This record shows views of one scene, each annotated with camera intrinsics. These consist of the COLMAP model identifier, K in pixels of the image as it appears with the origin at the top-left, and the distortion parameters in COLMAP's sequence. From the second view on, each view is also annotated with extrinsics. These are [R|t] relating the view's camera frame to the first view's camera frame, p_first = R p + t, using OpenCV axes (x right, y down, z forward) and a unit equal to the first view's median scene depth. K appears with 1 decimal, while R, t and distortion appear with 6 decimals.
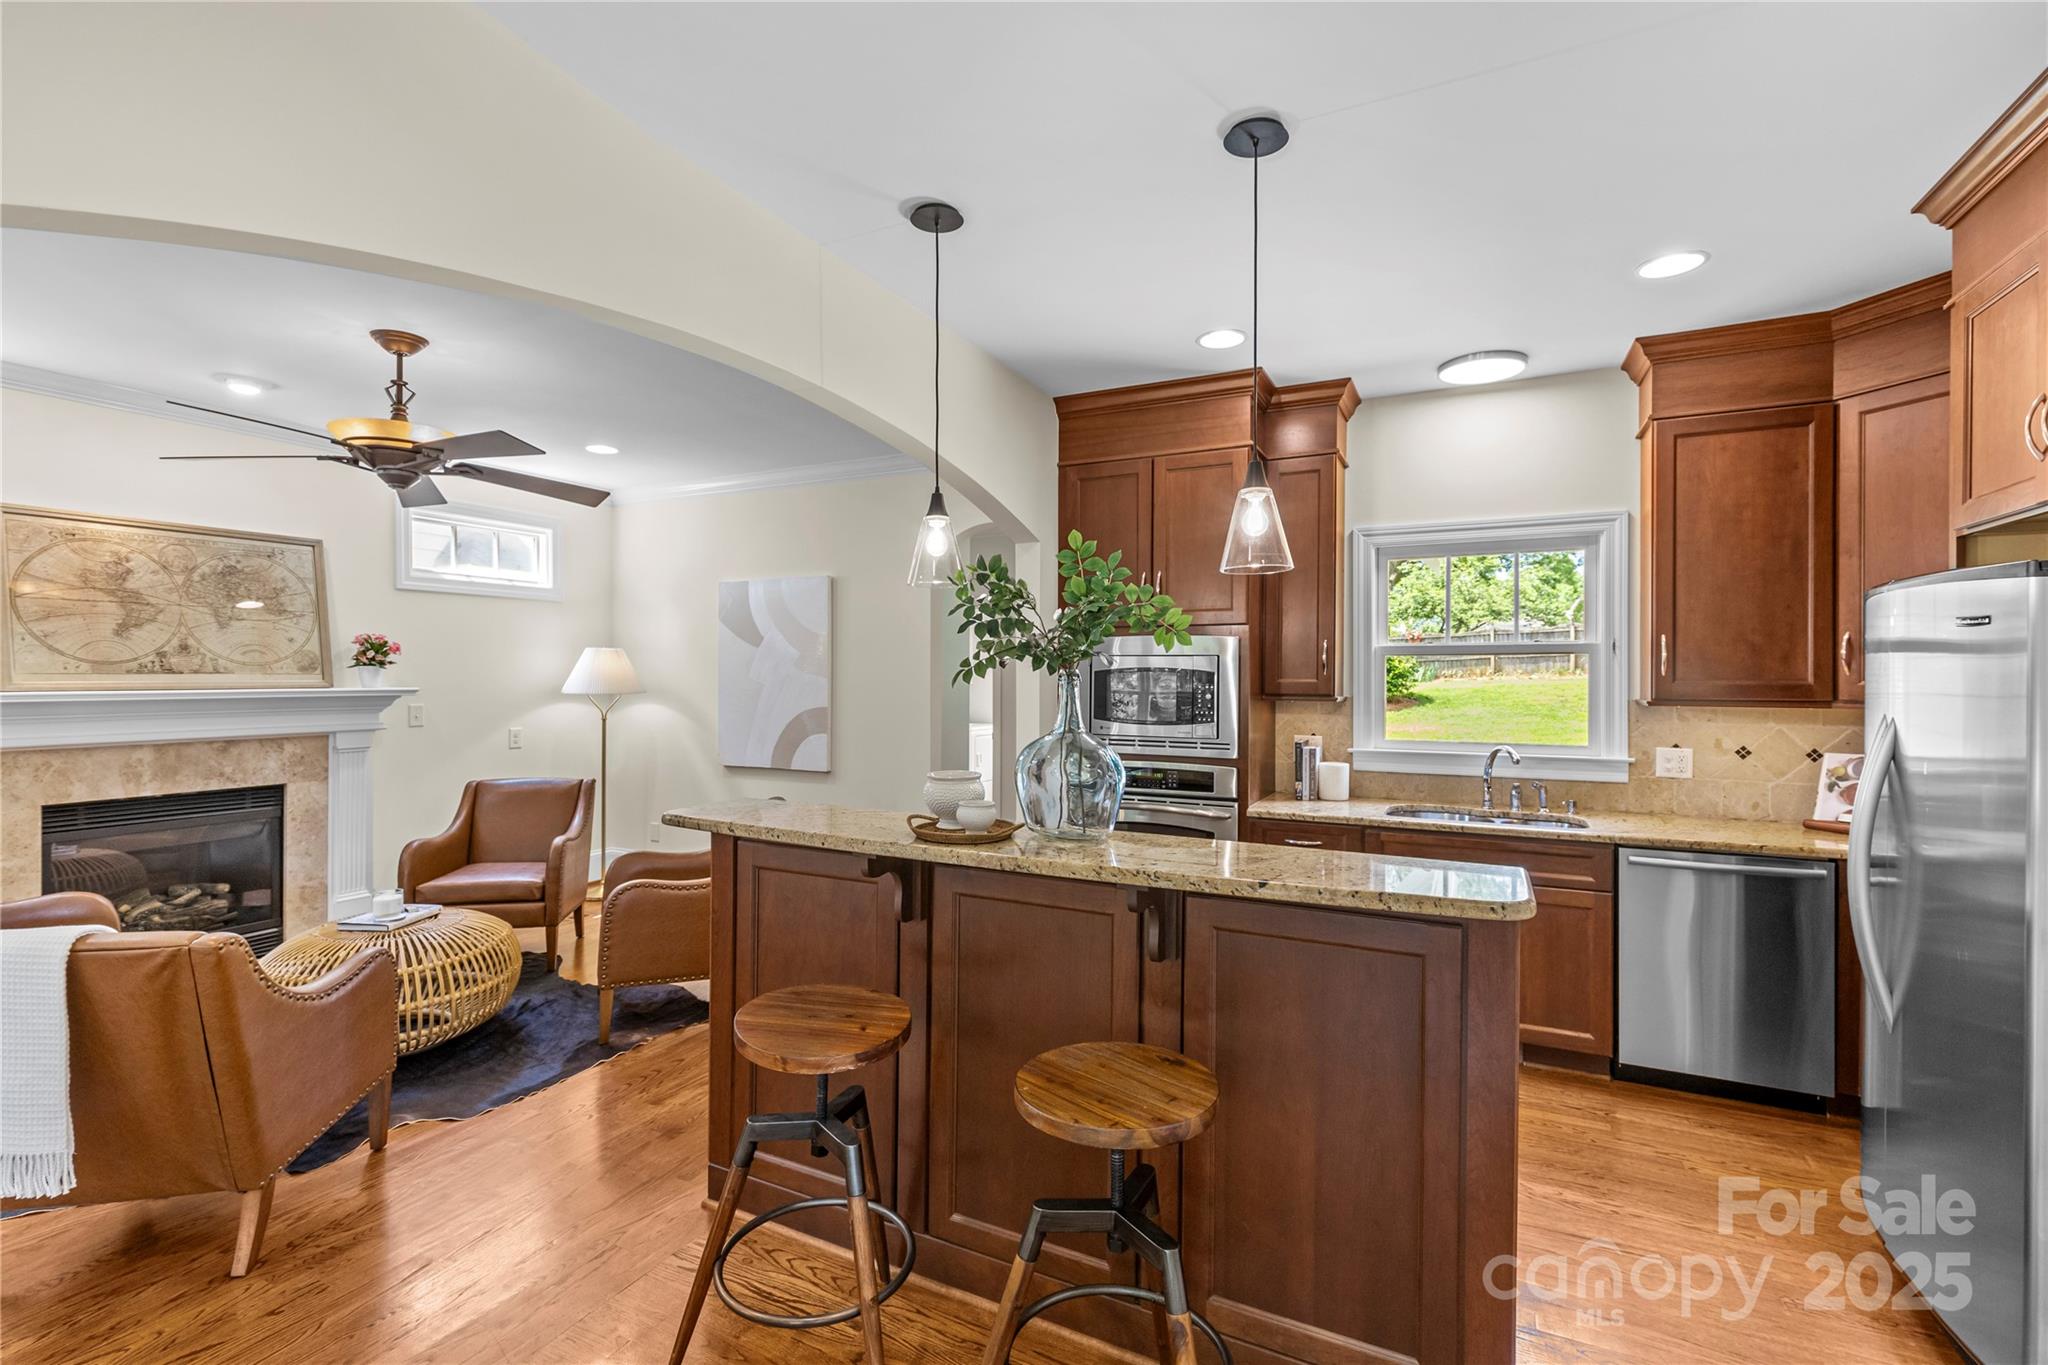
lens RADIAL K [[913.1, 0, 1015.5], [0, 913.1, 677.4], [0, 0, 1]] dist [0.002856, -0.000467]
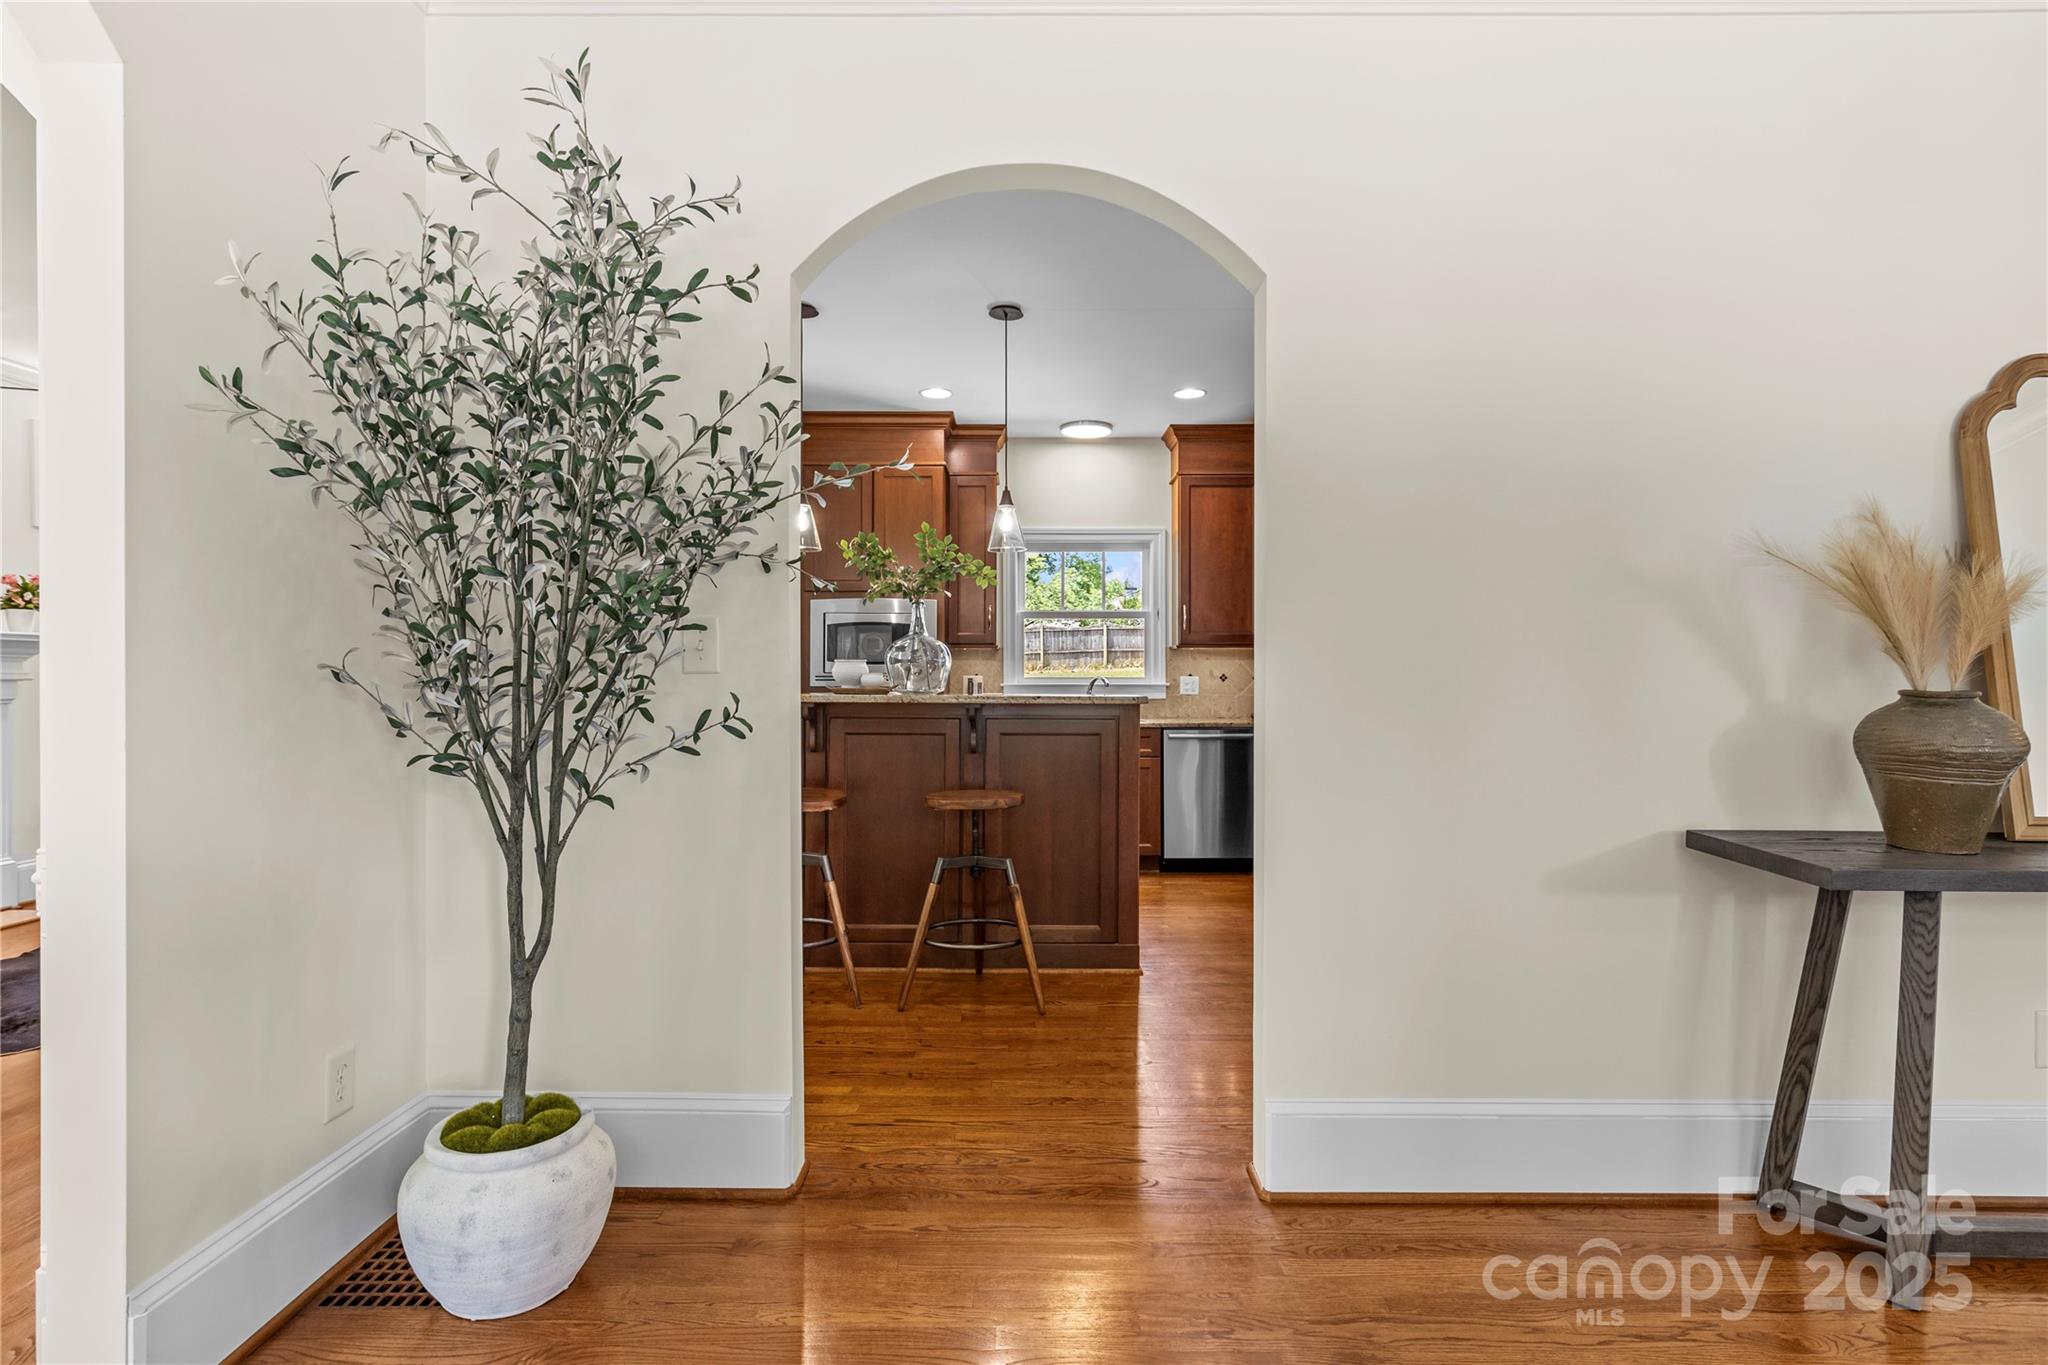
lens RADIAL K [[1007.2, 0, 1015.4], [0, 1007.2, 685.8], [0, 0, 1]] dist [-0.000973, 0.000165]
pose [[0.893795, -0.005677, 0.448440, -0.334234], [0.003150, 0.999975, 0.006380, 0.075222], [-0.448465, -0.004290, 0.893790, -0.429929]]
